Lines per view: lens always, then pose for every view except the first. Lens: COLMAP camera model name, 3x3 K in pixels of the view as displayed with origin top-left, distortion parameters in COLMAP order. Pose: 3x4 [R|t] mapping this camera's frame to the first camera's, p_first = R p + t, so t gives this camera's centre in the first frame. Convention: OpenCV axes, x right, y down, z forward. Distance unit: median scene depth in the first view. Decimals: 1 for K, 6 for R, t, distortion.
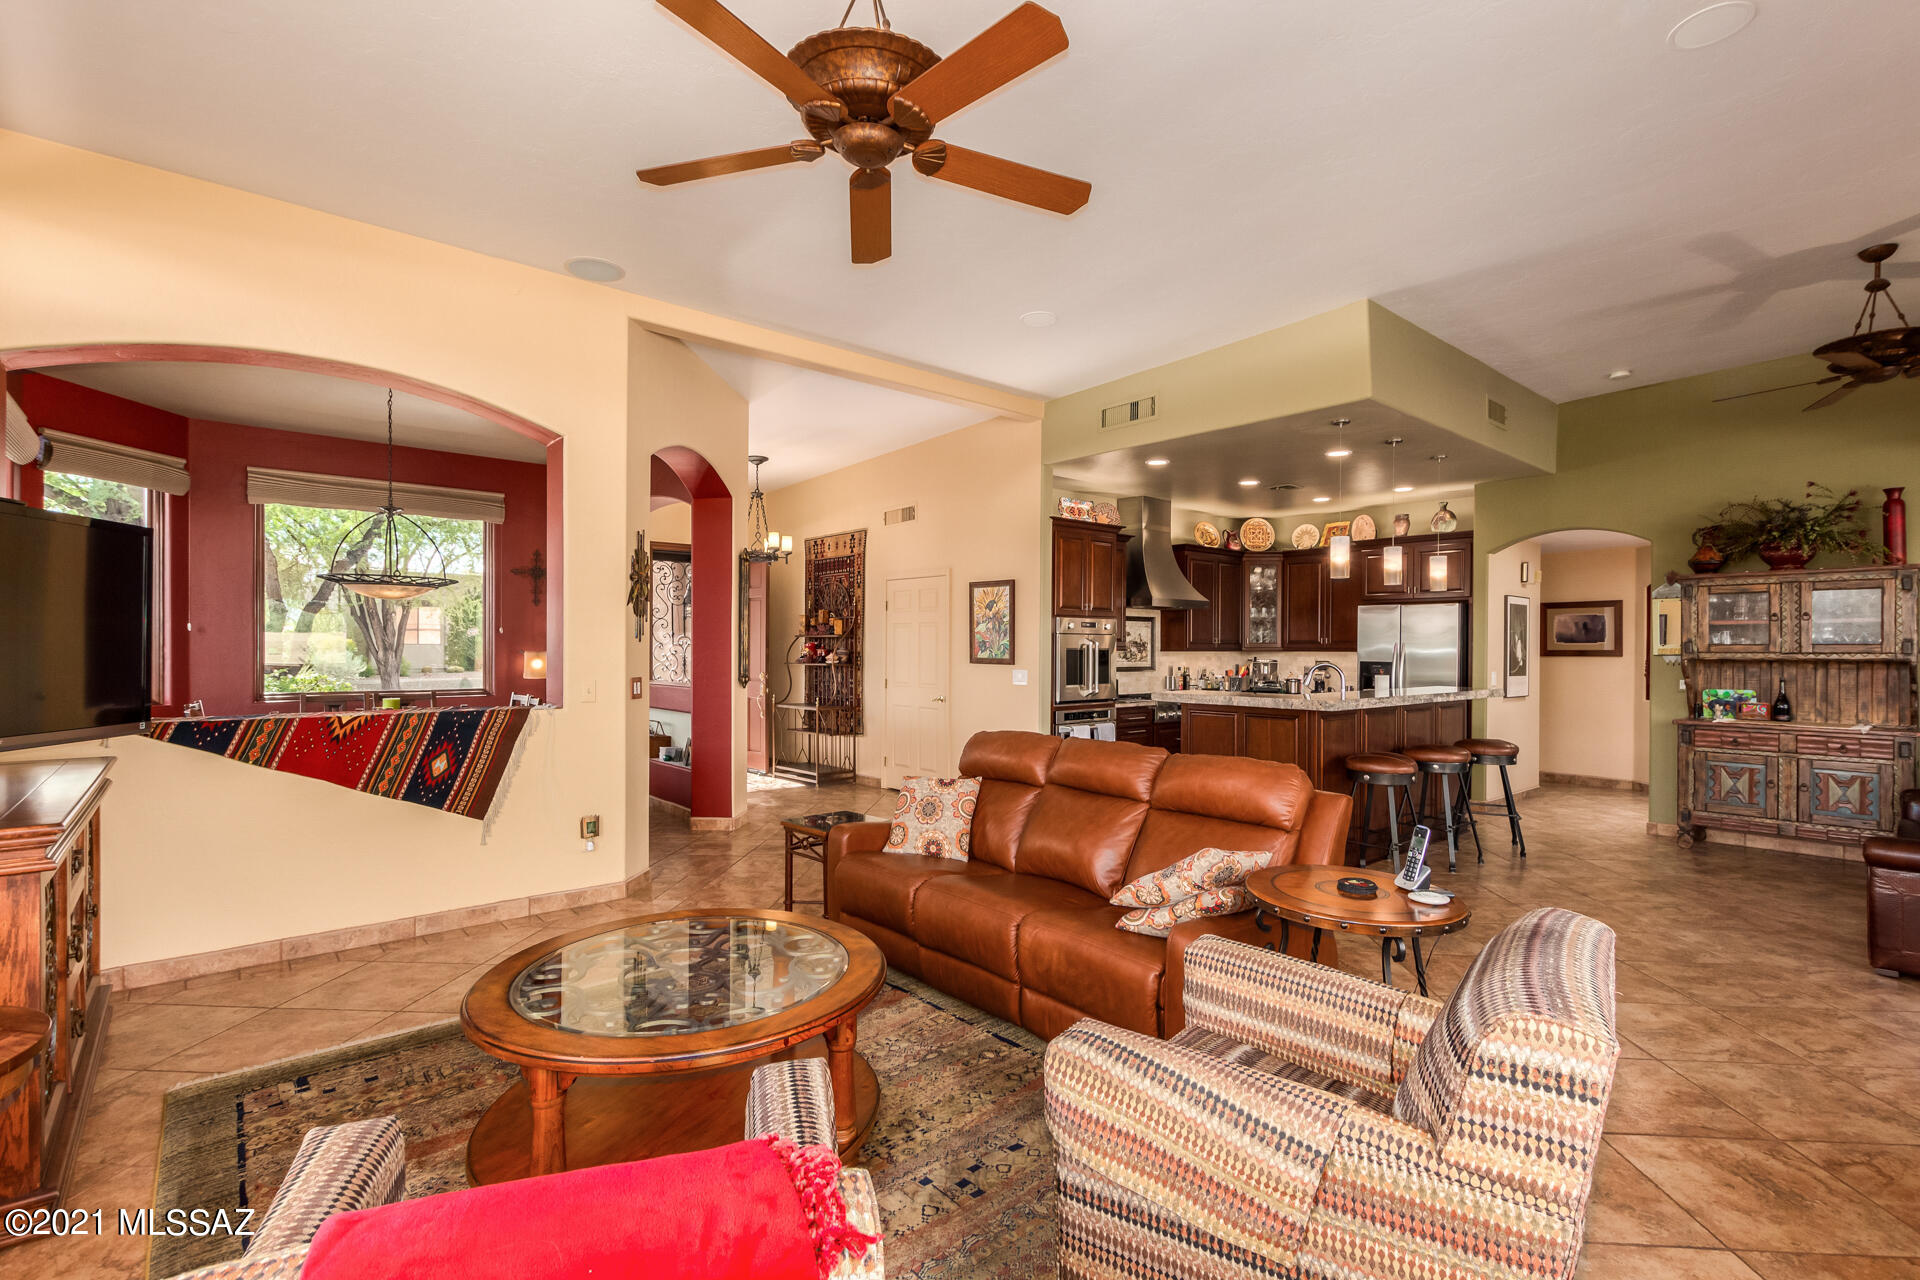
lens RADIAL K [[887.8, 0, 967.4], [0, 887.8, 644.1], [0, 0, 1]] dist [0.018087, -0.001730]
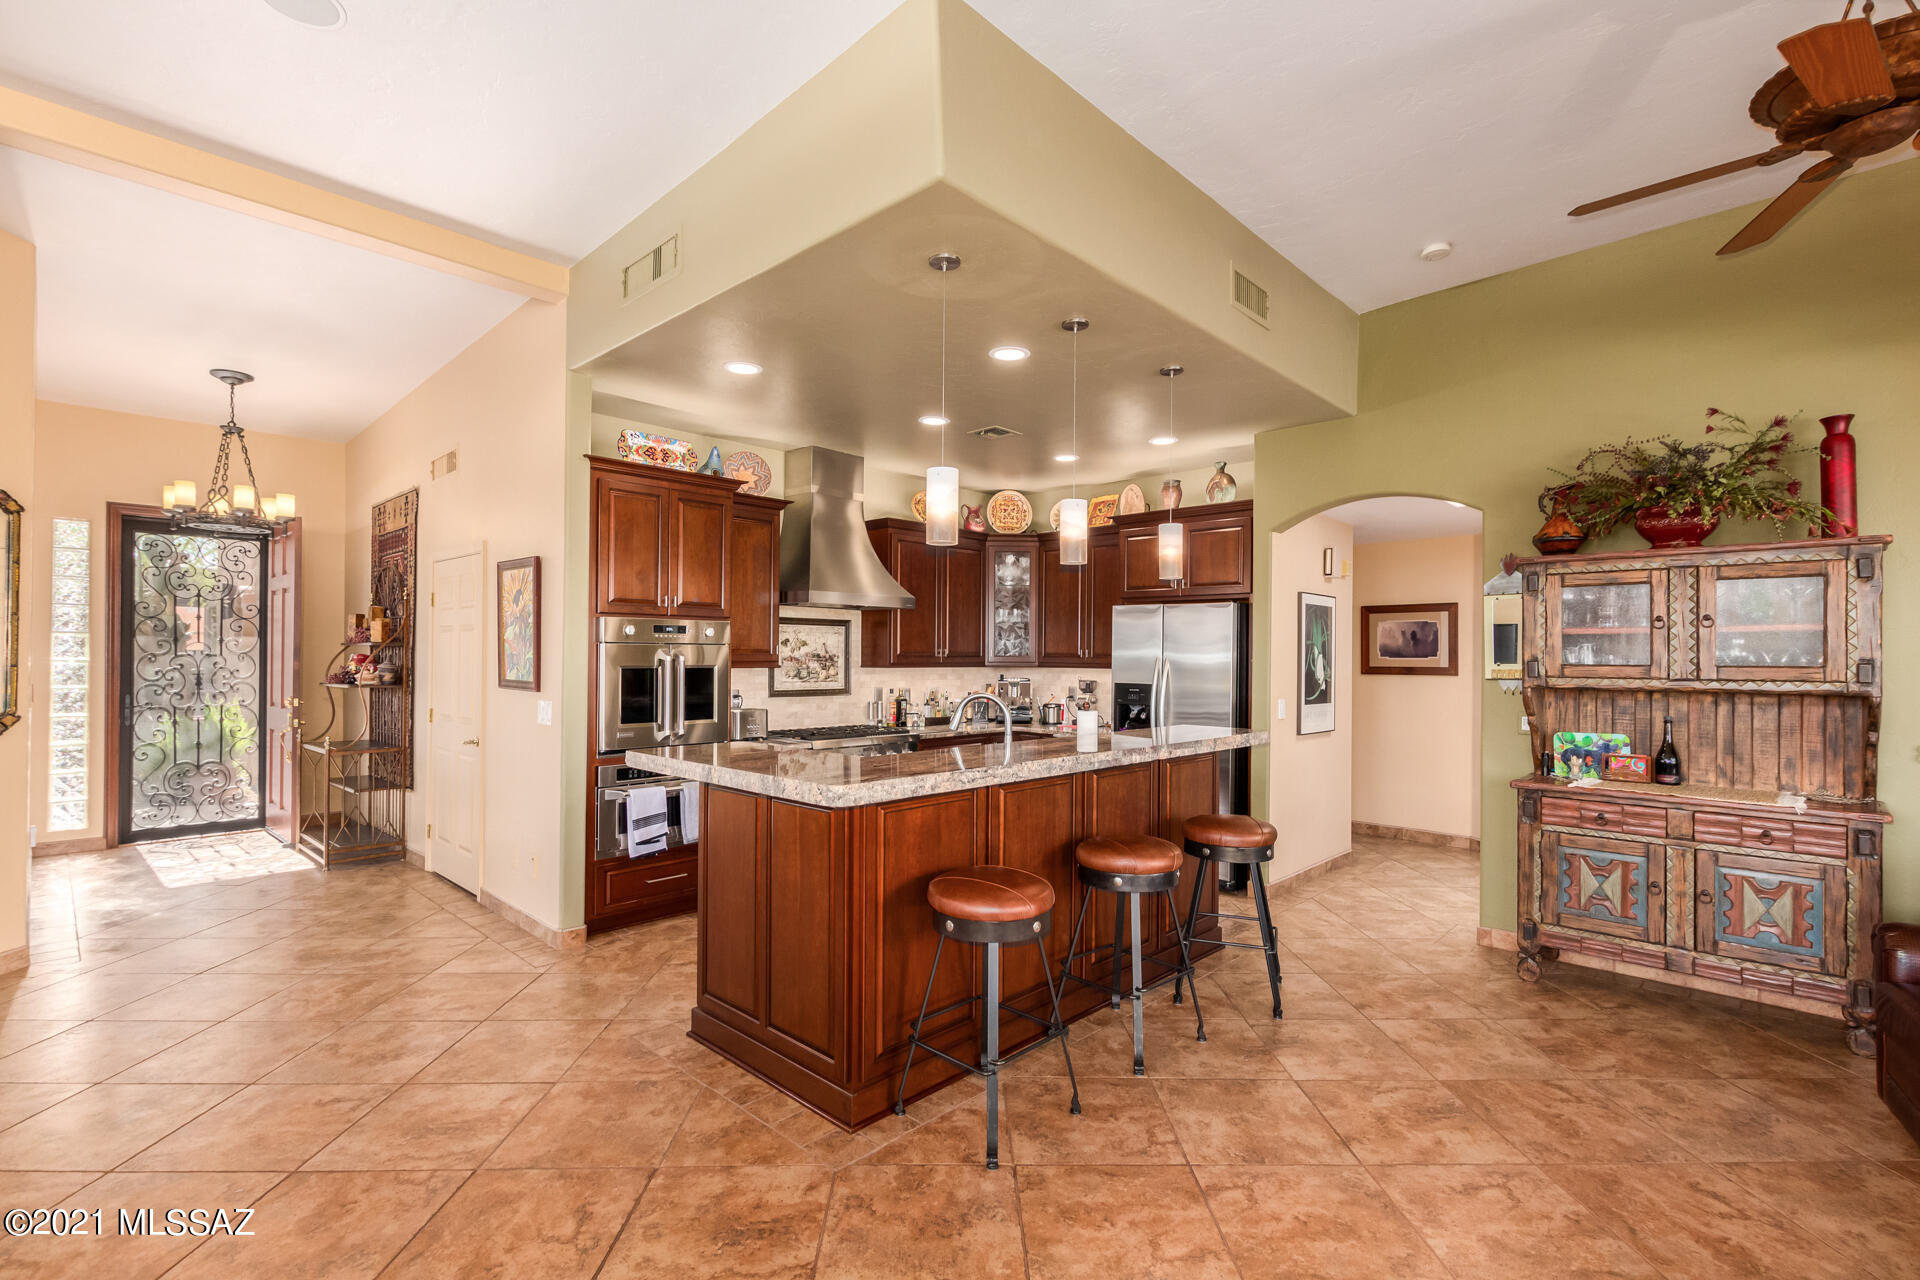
lens RADIAL K [[887.8, 0, 951.7], [0, 887.8, 646.4], [0, 0, 1]] dist [0.018087, -0.001730]
pose [[0.995737, 0.004196, 0.092146, 0.283142], [-0.003664, 0.999976, -0.005941, -0.006179], [-0.092169, 0.005578, 0.995728, 0.343714]]
